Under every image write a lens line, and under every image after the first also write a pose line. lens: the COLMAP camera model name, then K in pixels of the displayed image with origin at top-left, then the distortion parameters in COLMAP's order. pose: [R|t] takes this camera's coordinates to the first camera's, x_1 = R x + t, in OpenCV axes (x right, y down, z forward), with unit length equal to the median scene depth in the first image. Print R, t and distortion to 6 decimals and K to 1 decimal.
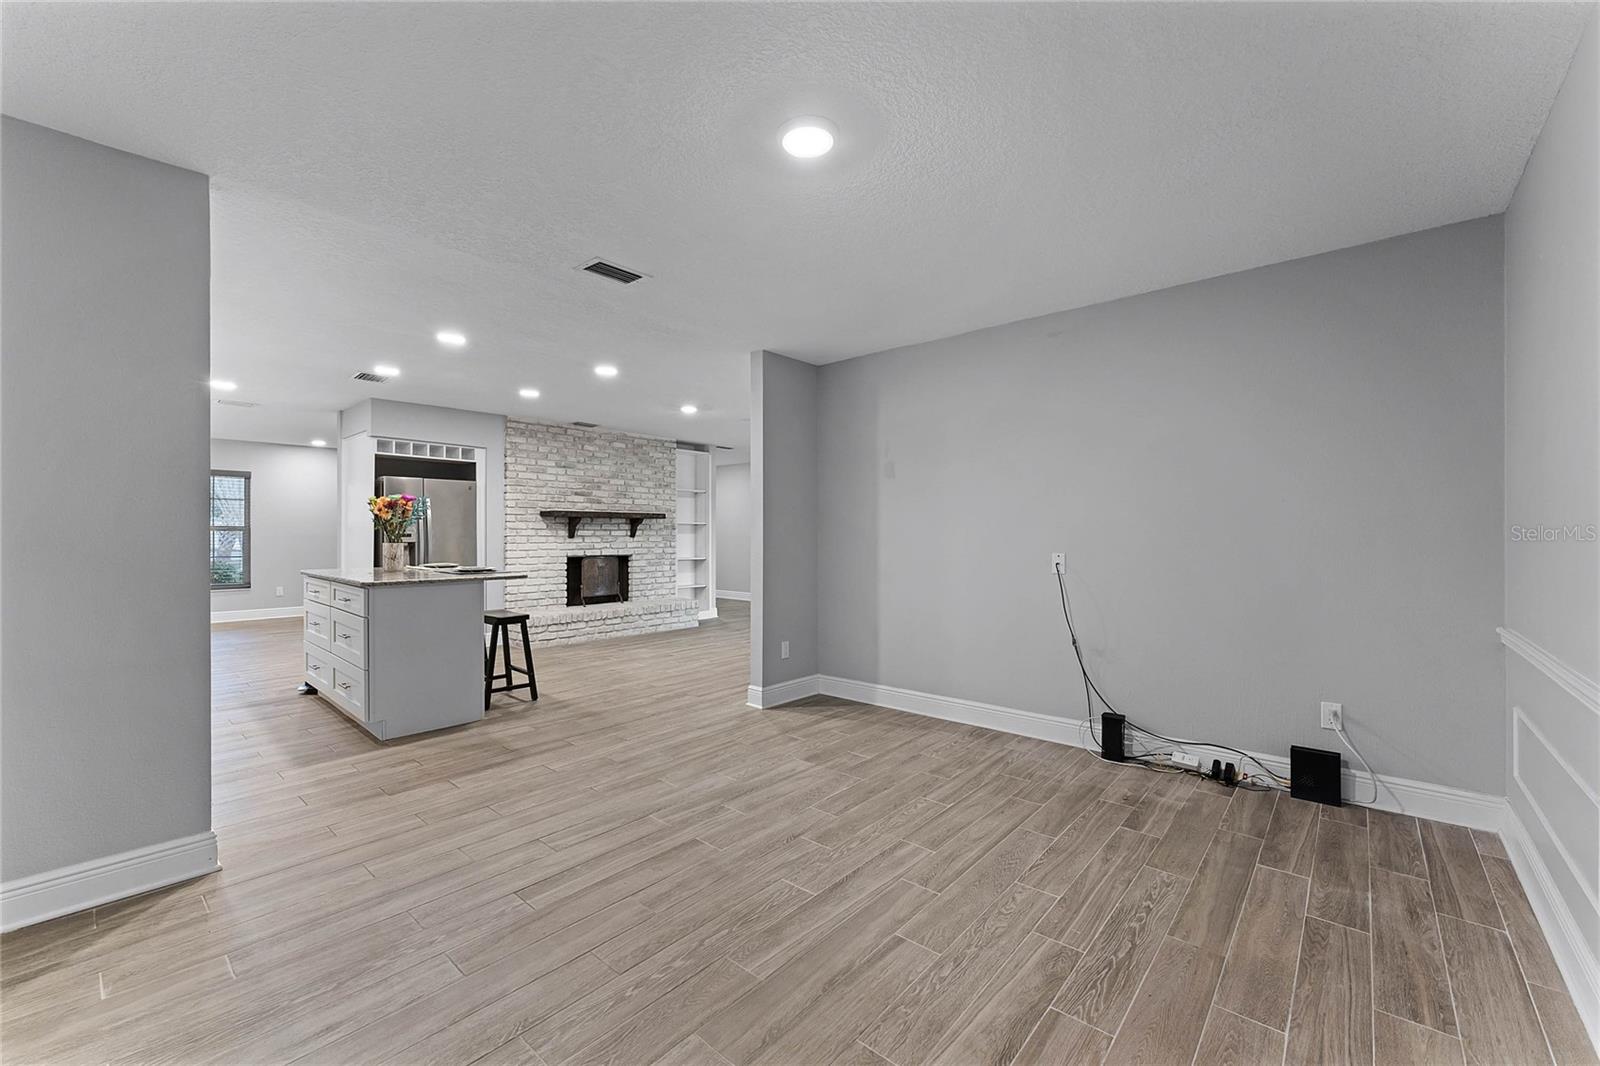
lens RADIAL K [[645.1, 0, 790.4], [0, 645.1, 533.7], [0, 0, 1]] dist [0.001120, -0.000078]
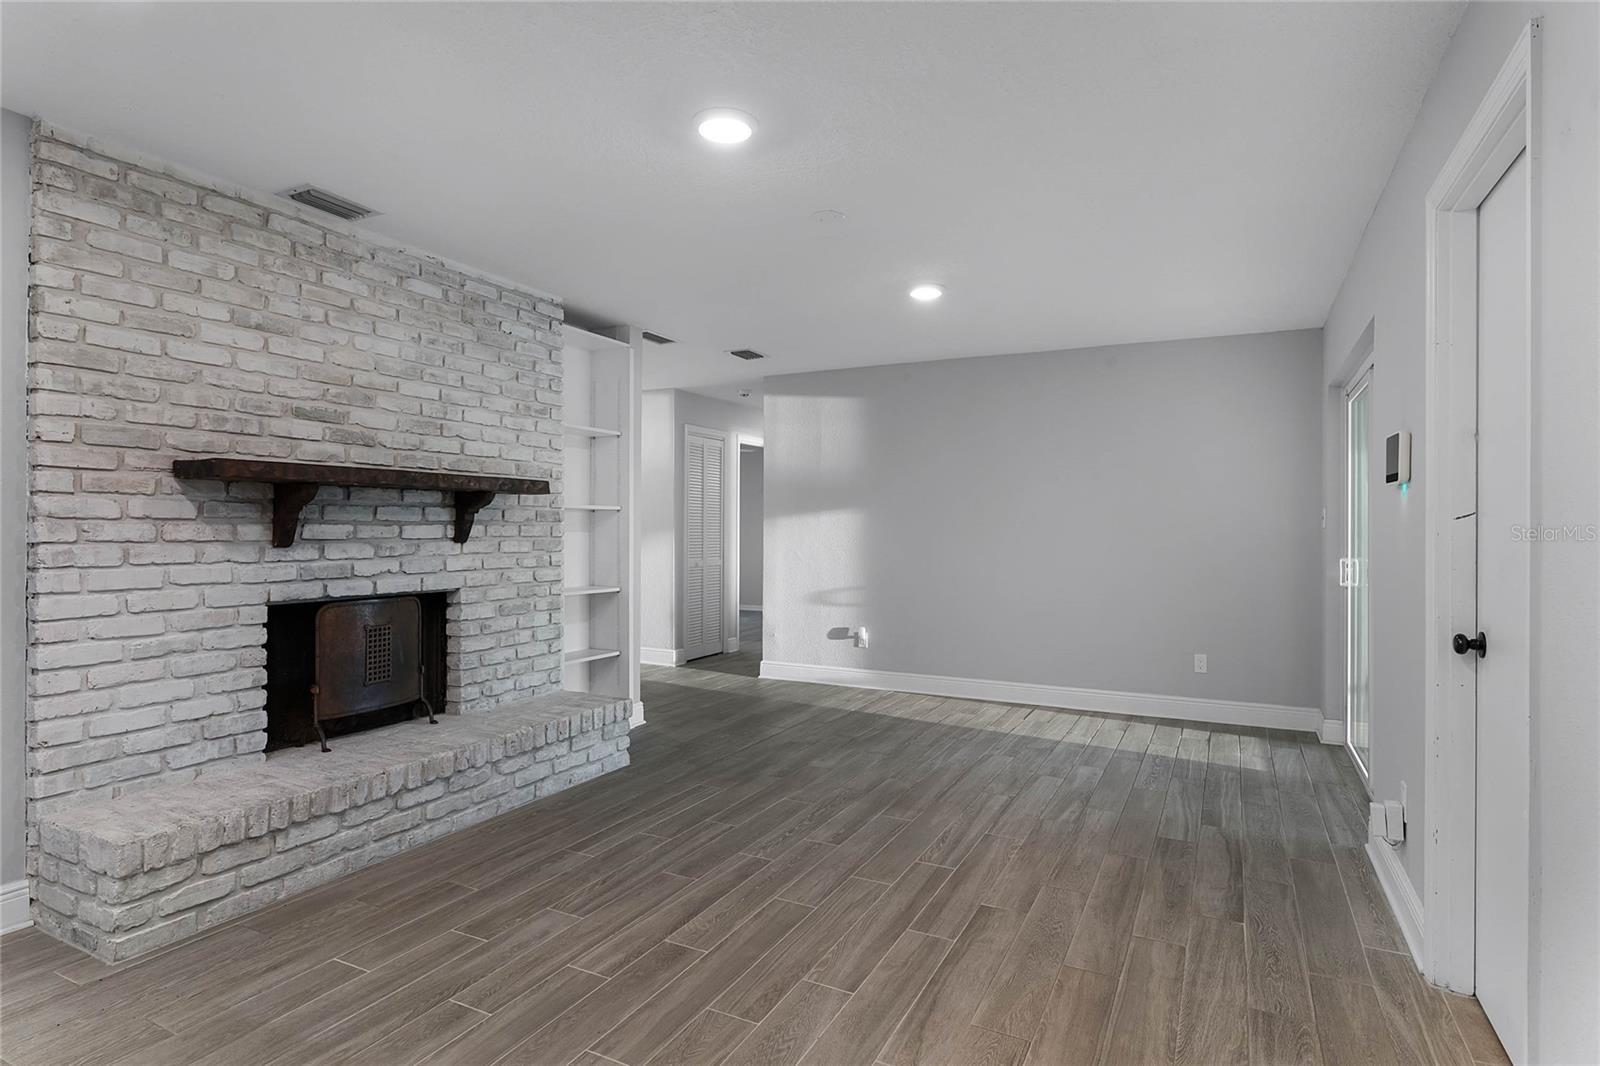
lens RADIAL K [[850.9, 0, 792.2], [0, 850.9, 526.4], [0, 0, 1]] dist [-0.000105, -0.000403]
pose [[0.969420, 0.002489, 0.245393, -0.198972], [-0.001848, 0.999994, -0.002843, -0.003089], [-0.245399, 0.002302, 0.969419, 0.528305]]
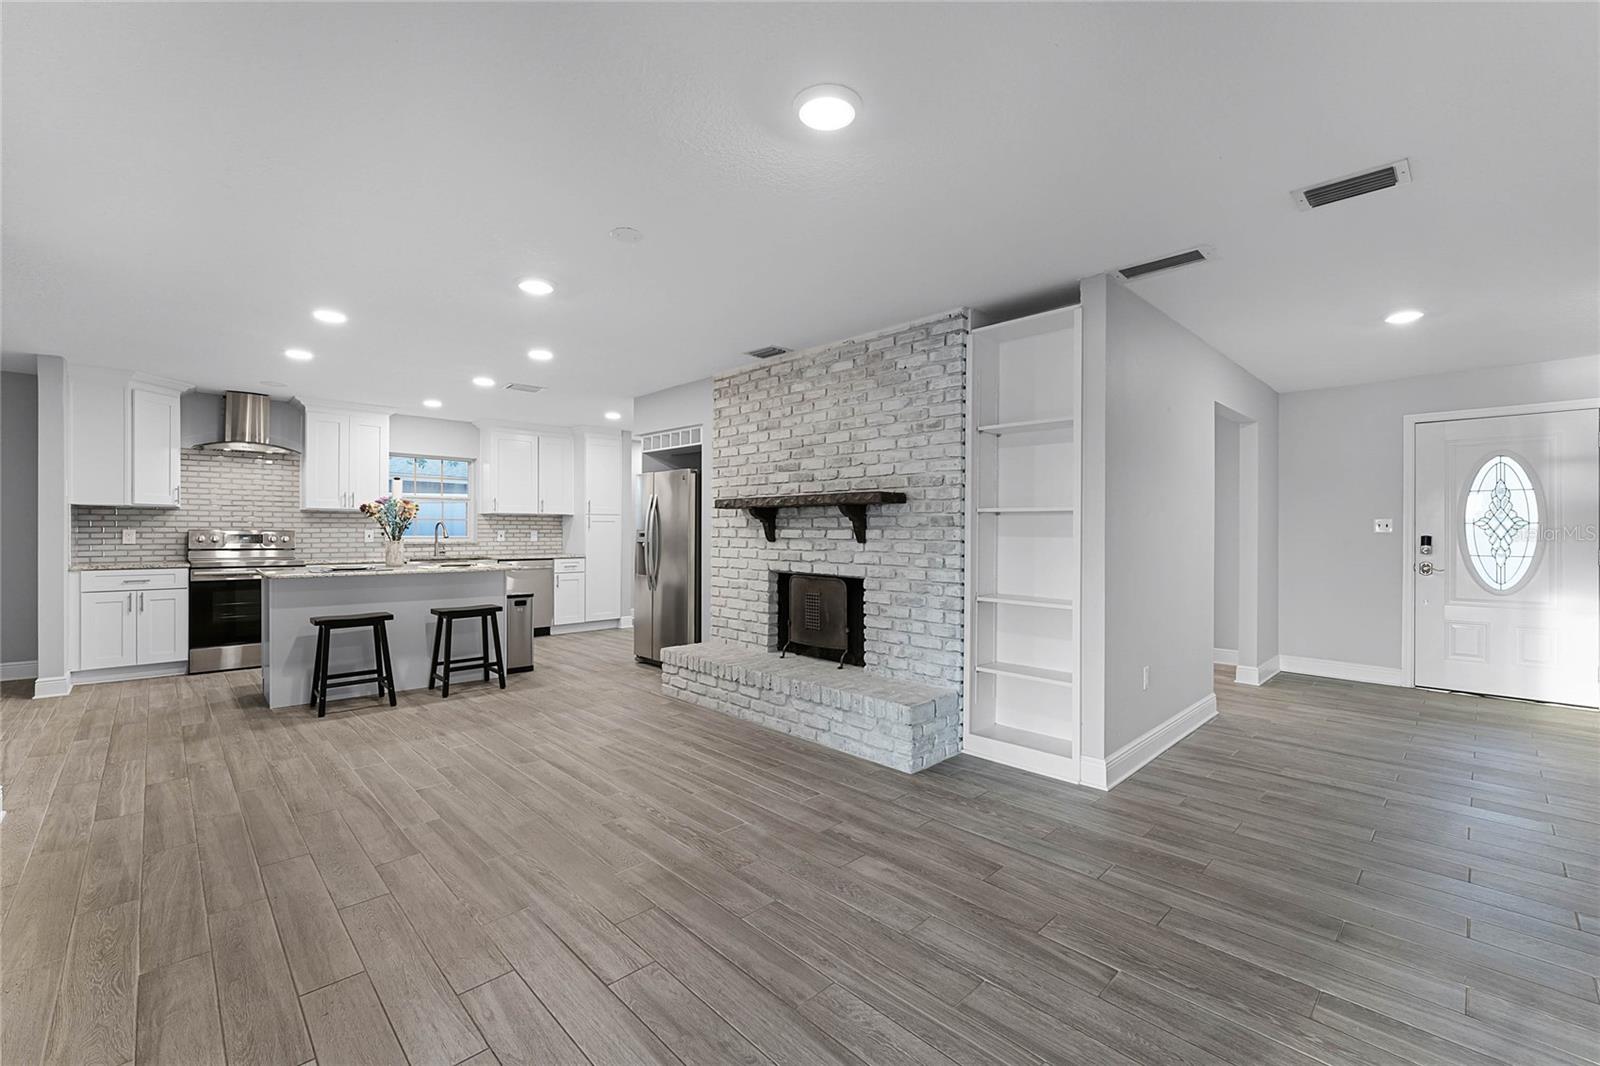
lens RADIAL K [[672.1, 0, 793.7], [0, 672.1, 529.9], [0, 0, 1]] dist [-0.001531, -0.000129]
pose [[-0.084101, -0.001546, -0.996456, 0.307055], [-0.004953, 0.999987, -0.001134, -0.004008], [0.996445, 0.004840, -0.084108, 1.097635]]
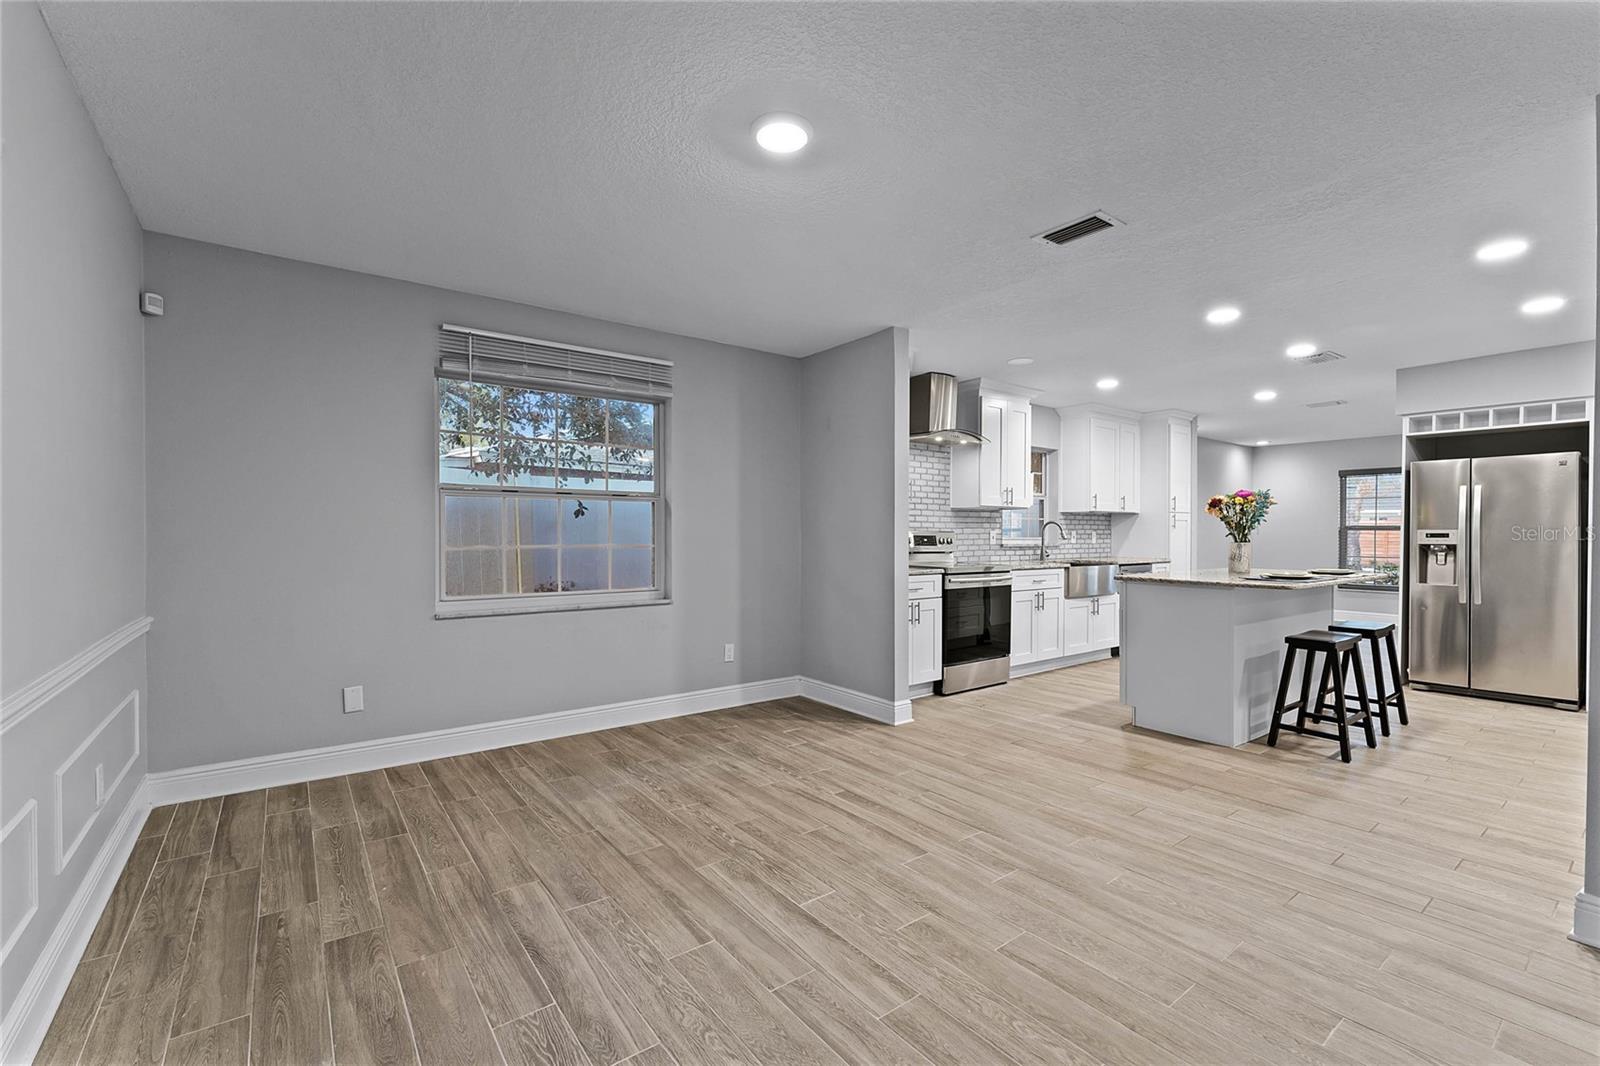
lens RADIAL K [[684.3, 0, 800.0], [0, 684.3, 533.0], [0, 0, 1]] dist [-0.003943, 0.001224]
pose [[-0.196656, -0.000394, -0.980473, 0.298364], [-0.002337, 0.999997, 0.000067, 0.001499], [0.980470, 0.002305, -0.196656, 0.345297]]
